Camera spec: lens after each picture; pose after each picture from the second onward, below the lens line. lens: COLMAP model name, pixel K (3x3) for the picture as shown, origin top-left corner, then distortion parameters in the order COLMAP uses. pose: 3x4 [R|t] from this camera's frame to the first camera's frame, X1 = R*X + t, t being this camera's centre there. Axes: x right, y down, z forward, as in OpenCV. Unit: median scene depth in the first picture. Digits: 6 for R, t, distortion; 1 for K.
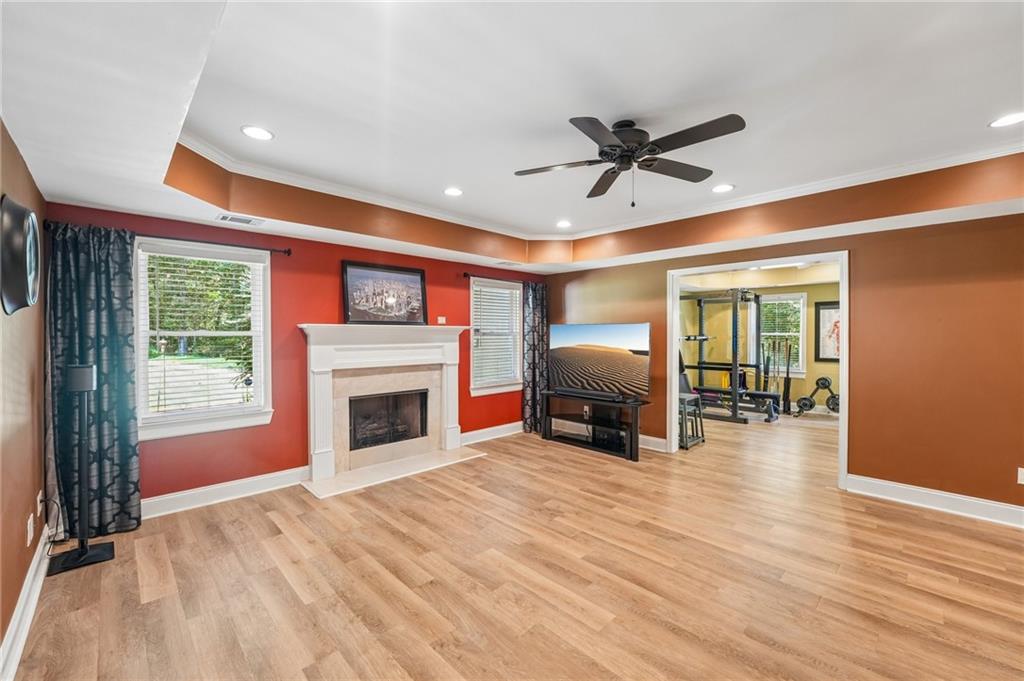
lens RADIAL K [[418.6, 0, 506.6], [0, 418.6, 325.8], [0, 0, 1]] dist [-0.001038, 0.000094]
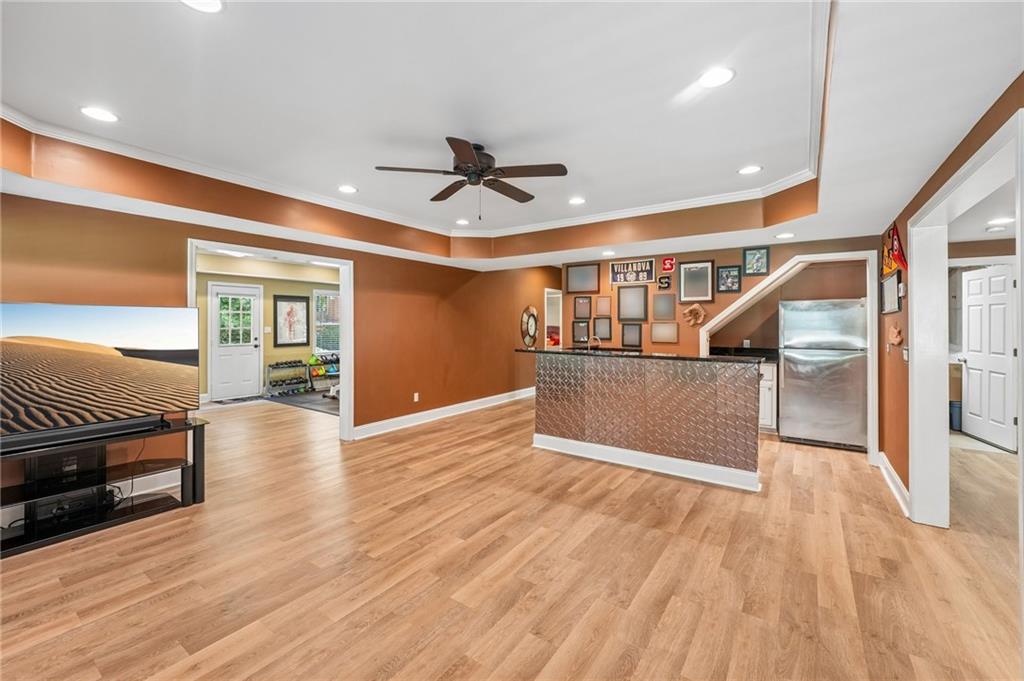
lens RADIAL K [[418.6, 0, 506.6], [0, 418.6, 325.8], [0, 0, 1]] dist [-0.001038, 0.000094]
pose [[-0.187251, -0.002862, 0.982308, -0.793349], [-0.023018, 0.999734, -0.001475, 0.018474], [-0.982042, -0.022887, -0.187267, 1.011828]]
